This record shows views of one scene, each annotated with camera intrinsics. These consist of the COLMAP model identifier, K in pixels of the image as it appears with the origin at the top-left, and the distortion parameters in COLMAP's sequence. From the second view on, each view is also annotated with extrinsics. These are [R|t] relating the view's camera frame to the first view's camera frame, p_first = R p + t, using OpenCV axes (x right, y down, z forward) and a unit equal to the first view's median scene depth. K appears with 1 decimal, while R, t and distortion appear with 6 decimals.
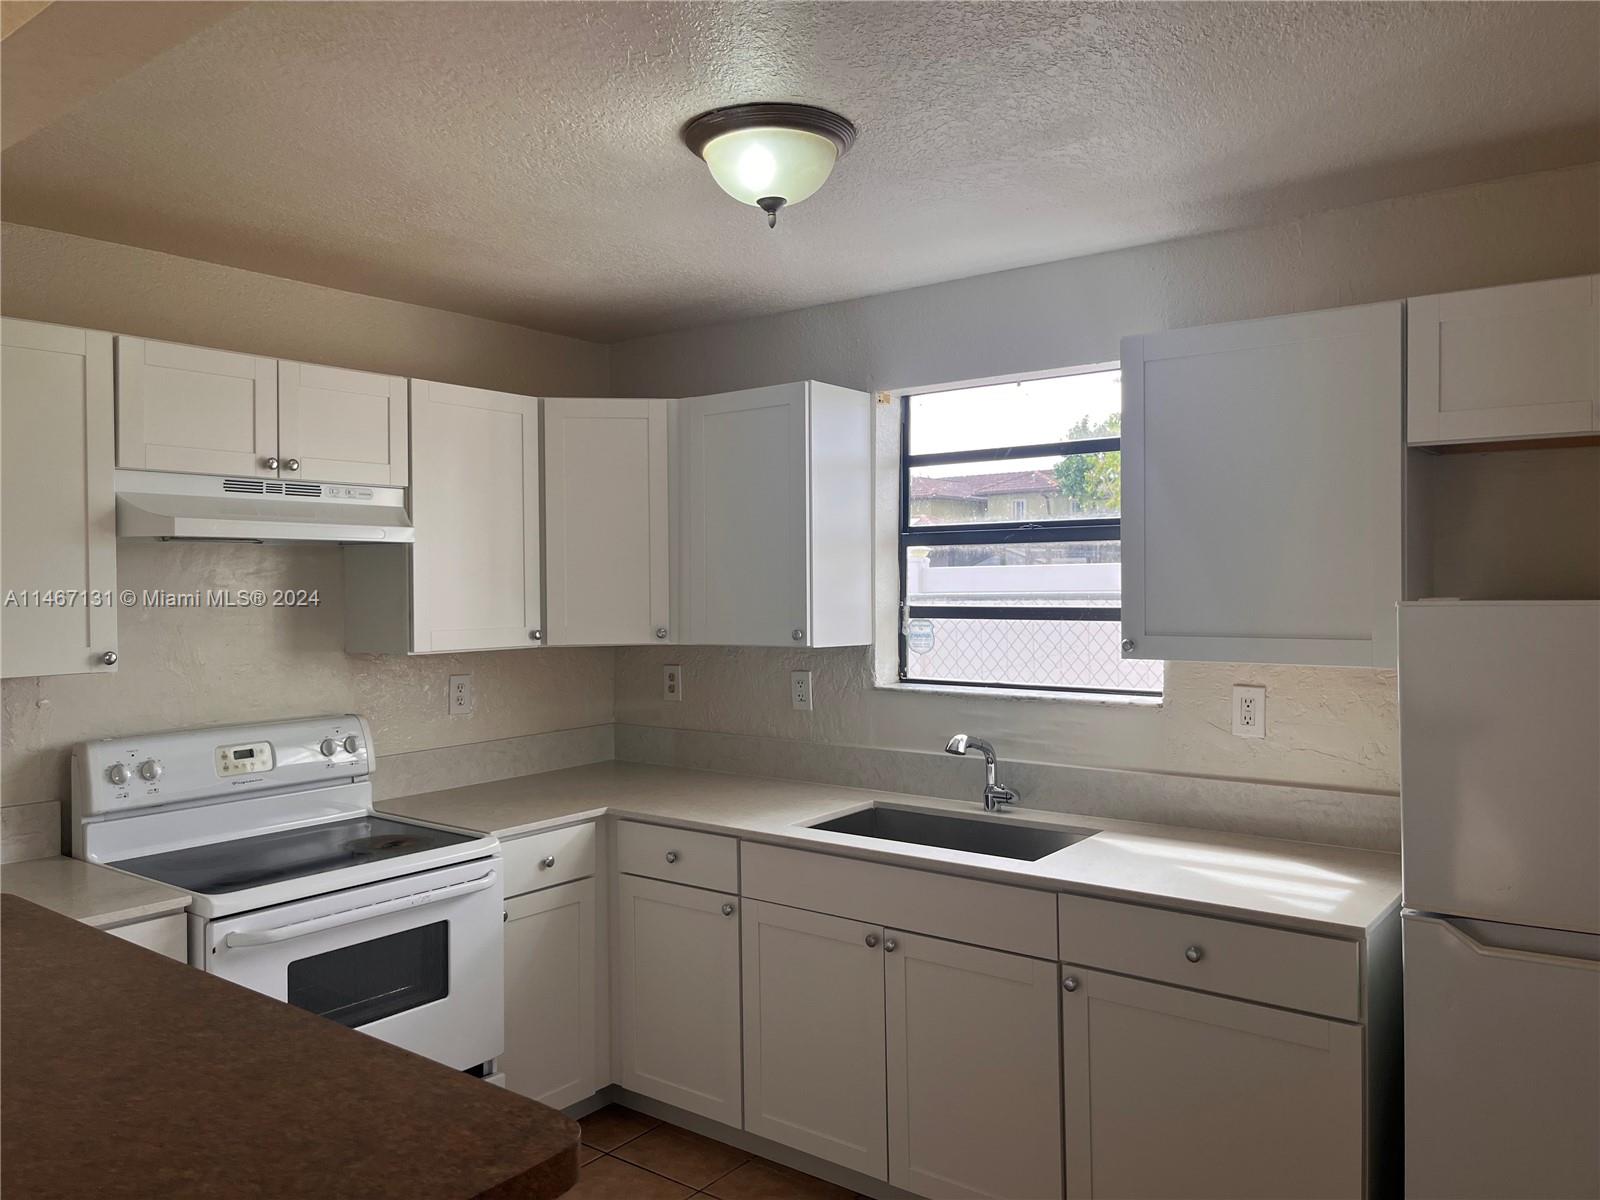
lens RADIAL K [[1214.0, 0, 794.1], [0, 1214.0, 587.2], [0, 0, 1]] dist [0.054229, -0.078960]
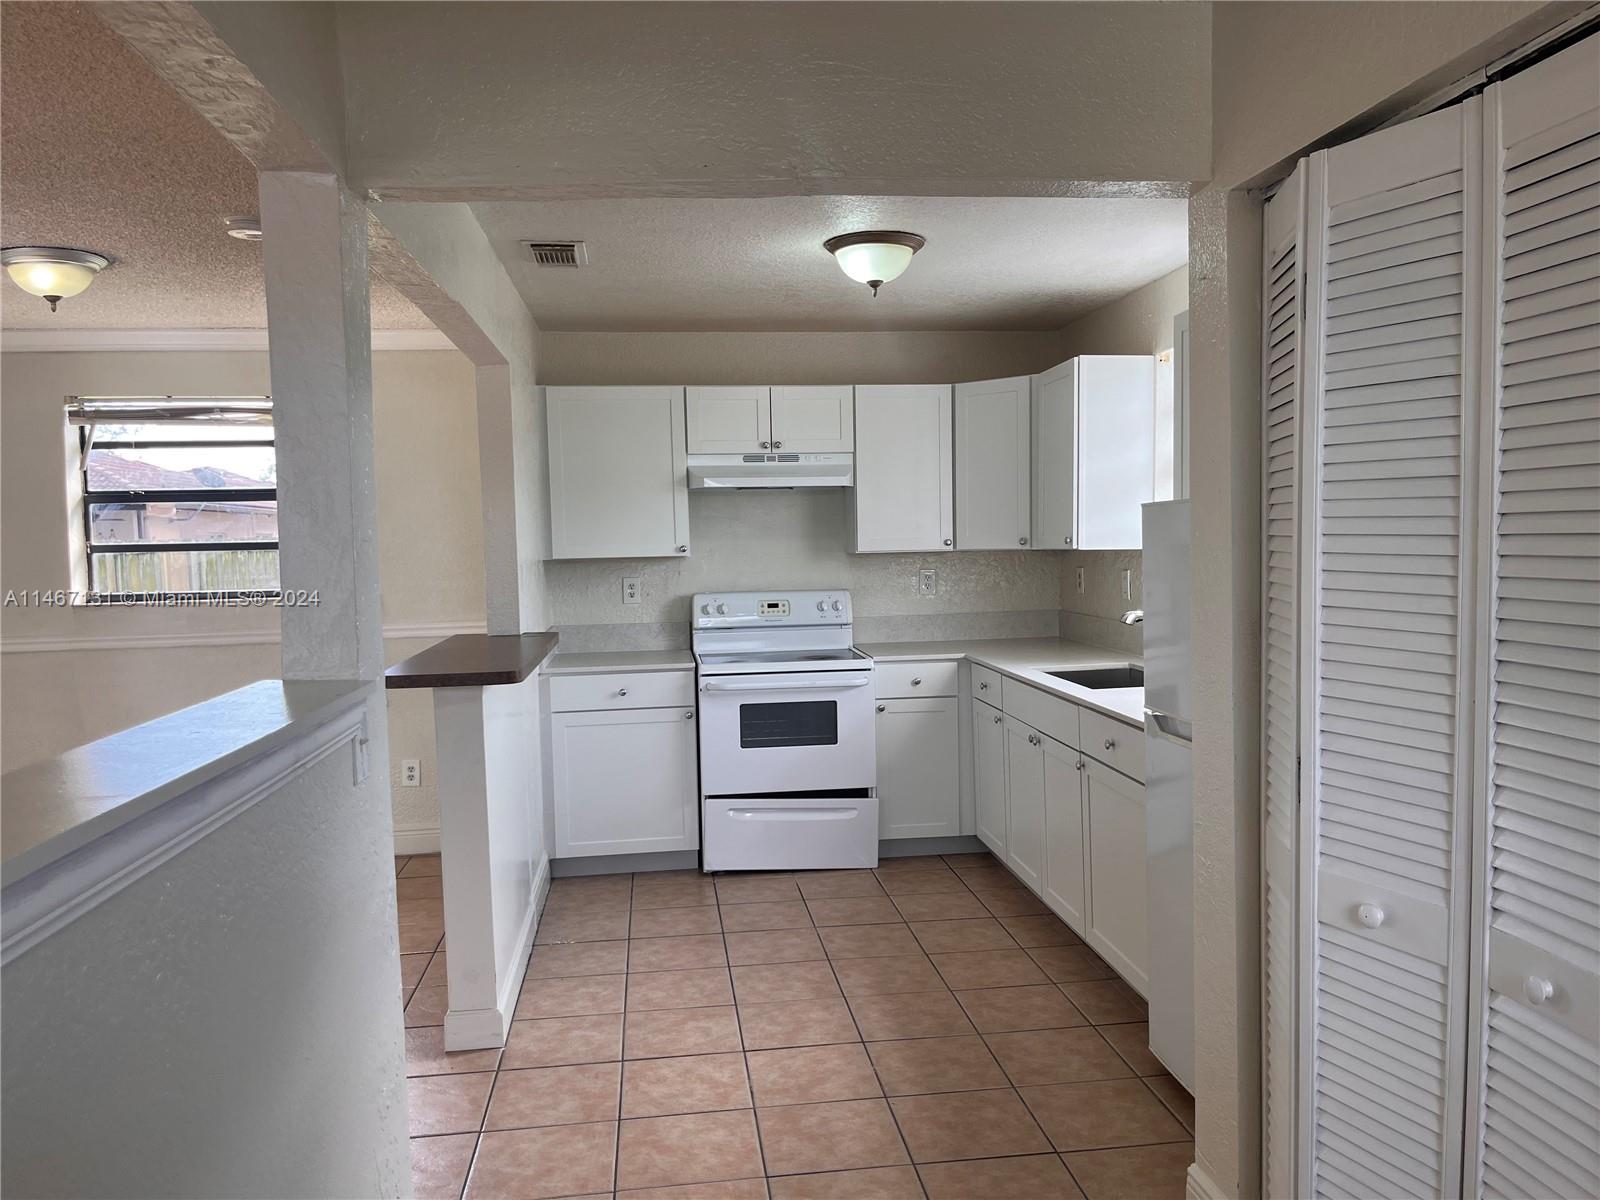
lens RADIAL K [[1214.0, 0, 801.9], [0, 1214.0, 604.7], [0, 0, 1]] dist [0.054229, -0.078960]
pose [[0.707595, 0.033910, -0.705804, 0.819602], [0.012822, 0.998067, 0.060806, 0.024760], [0.706502, -0.052076, 0.705792, -0.232844]]
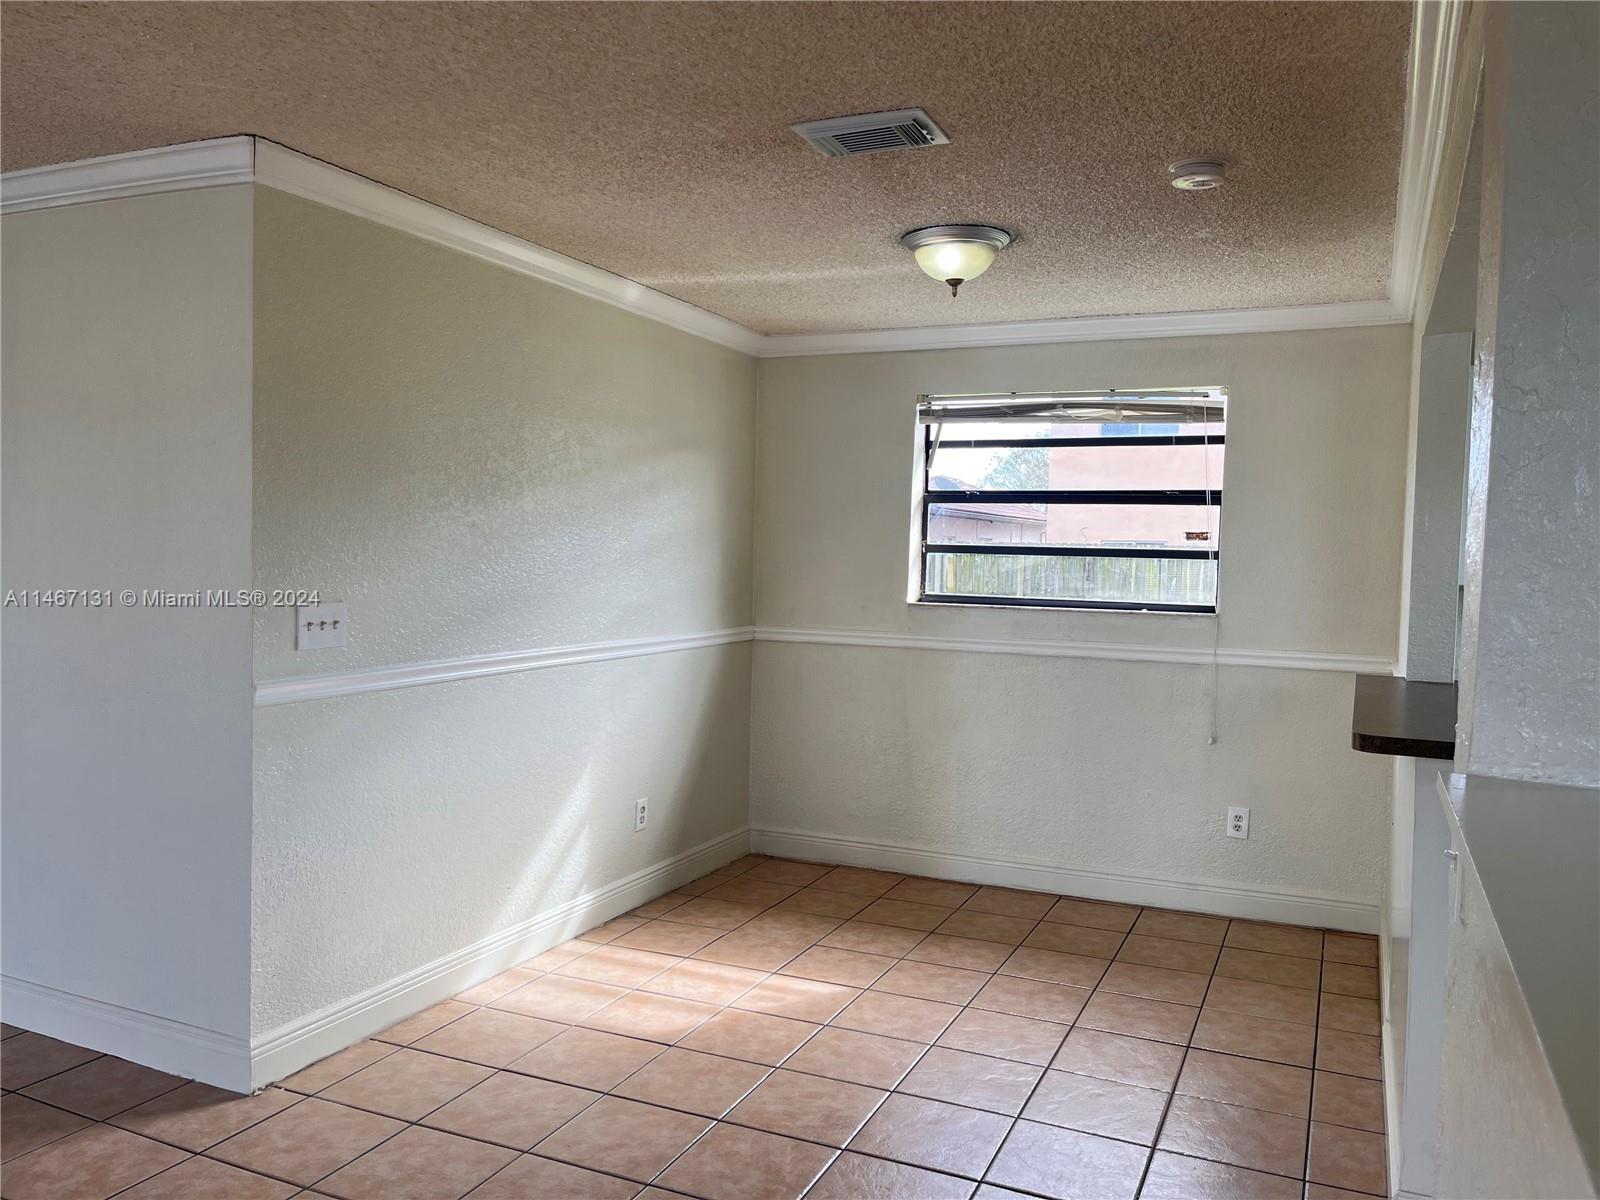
lens RADIAL K [[1214.0, 0, 803.5], [0, 1214.0, 616.6], [0, 0, 1]] dist [0.054229, -0.078960]
pose [[0.233980, 0.070293, -0.969697, 0.523984], [-0.029501, 0.997437, 0.065186, 0.028003], [0.971794, 0.013355, 0.235454, -0.286513]]
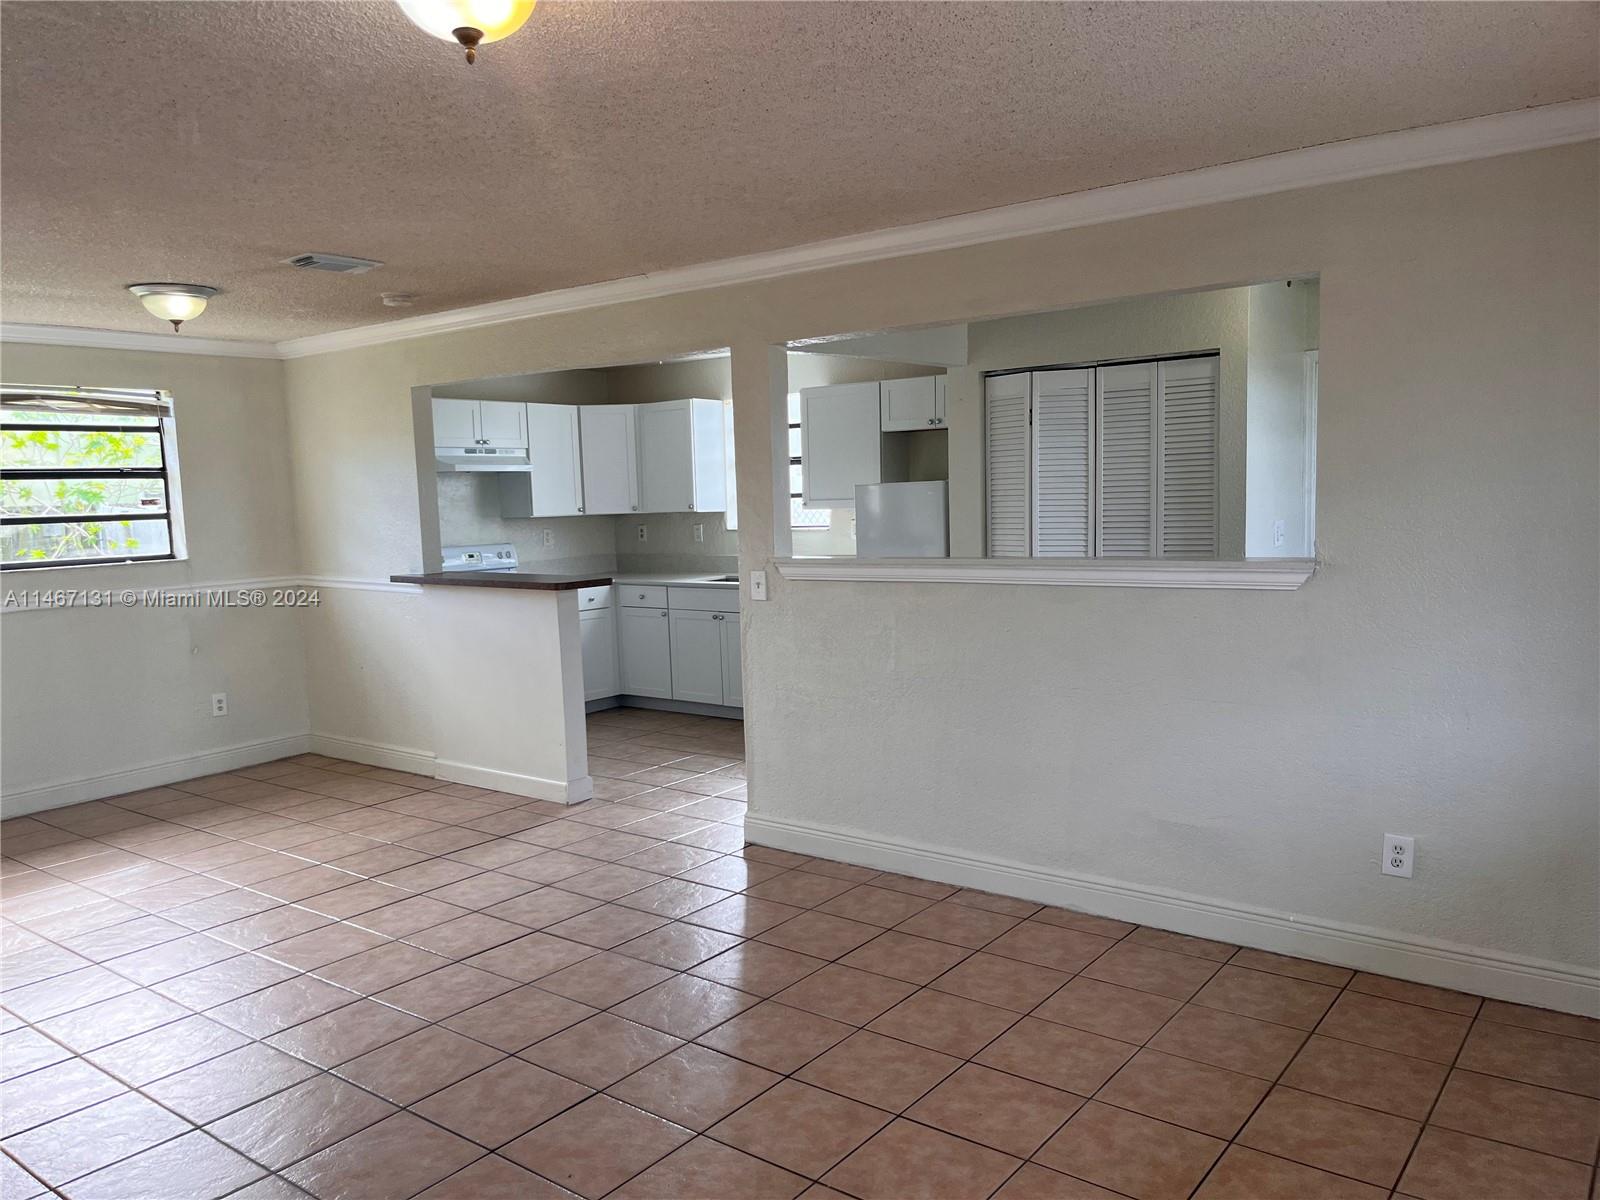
lens RADIAL K [[1214.0, 0, 787.3], [0, 1214.0, 639.5], [0, 0, 1]] dist [0.054229, -0.078960]
pose [[0.999730, -0.022001, -0.007539, 0.215921], [0.022737, 0.992767, 0.117884, 0.022891], [0.004891, -0.118023, 0.992999, -1.481871]]
